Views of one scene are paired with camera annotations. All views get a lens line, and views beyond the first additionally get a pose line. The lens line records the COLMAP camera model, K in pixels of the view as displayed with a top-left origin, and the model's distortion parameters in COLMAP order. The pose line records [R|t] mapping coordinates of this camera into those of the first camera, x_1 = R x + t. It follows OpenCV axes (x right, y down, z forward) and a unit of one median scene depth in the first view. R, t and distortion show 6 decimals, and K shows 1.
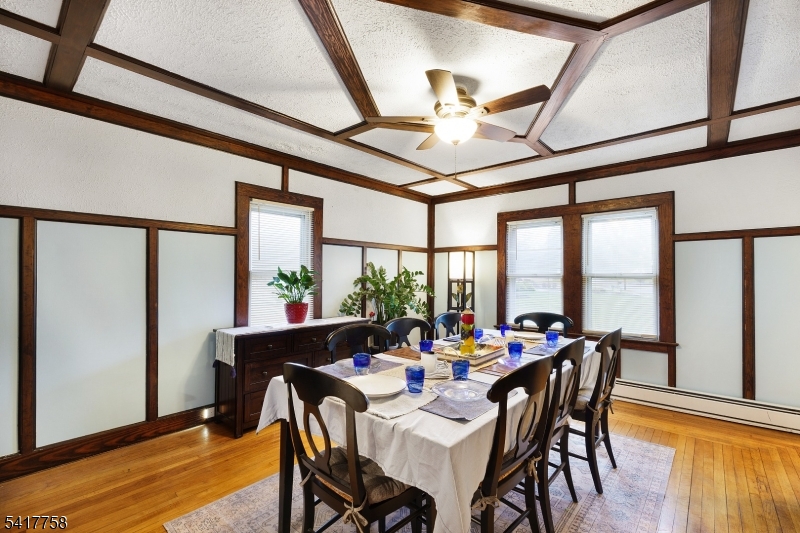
lens RADIAL K [[358.6, 0, 400.0], [0, 358.6, 266.5], [0, 0, 1]] dist [0.027098, 0.000053]
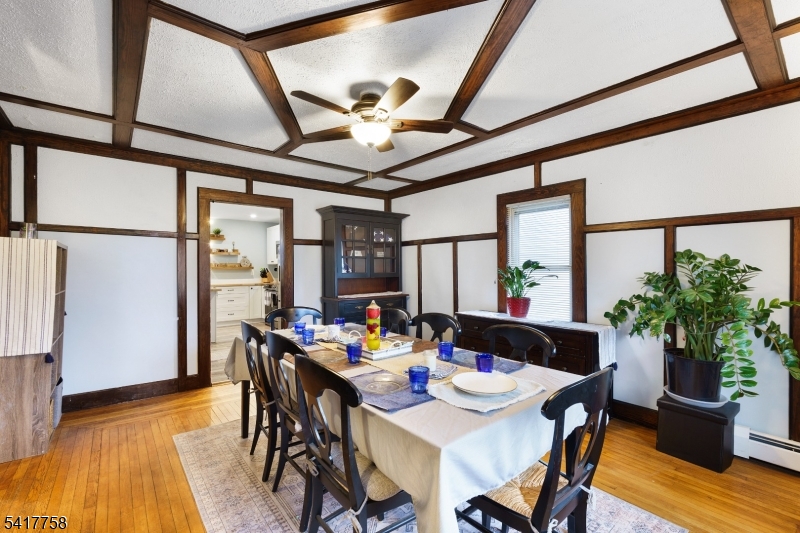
lens RADIAL K [[348.4, 0, 400.0], [0, 348.4, 266.5], [0, 0, 1]] dist [-0.000826, -0.000072]
pose [[-0.166753, -0.011708, -0.985929, 0.699467], [0.009699, 0.999862, -0.013514, 0.023153], [0.985951, -0.011816, -0.166616, 0.764094]]
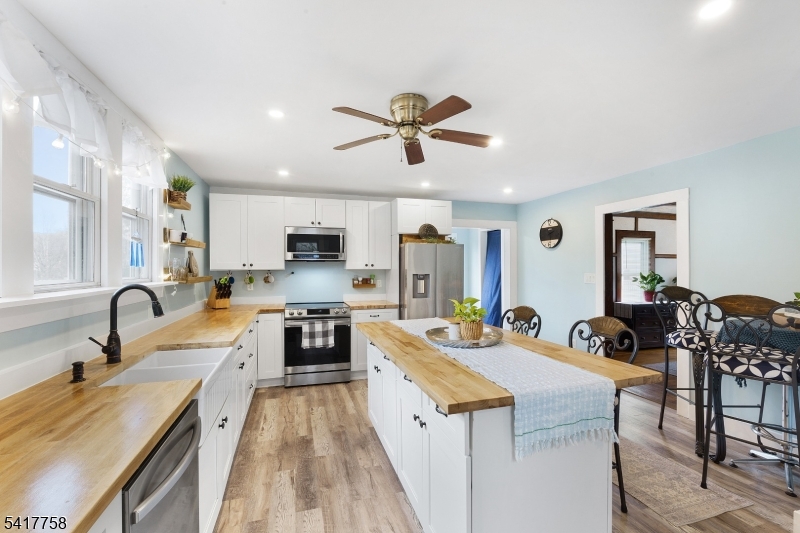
lens RADIAL K [[348.4, 0, 400.0], [0, 348.4, 266.5], [0, 0, 1]] dist [-0.000826, -0.000072]
pose [[0.849237, -0.003876, -0.527998, -0.400619], [0.007463, 0.999961, 0.004662, -0.041455], [0.527960, -0.007900, 0.849233, -1.157434]]
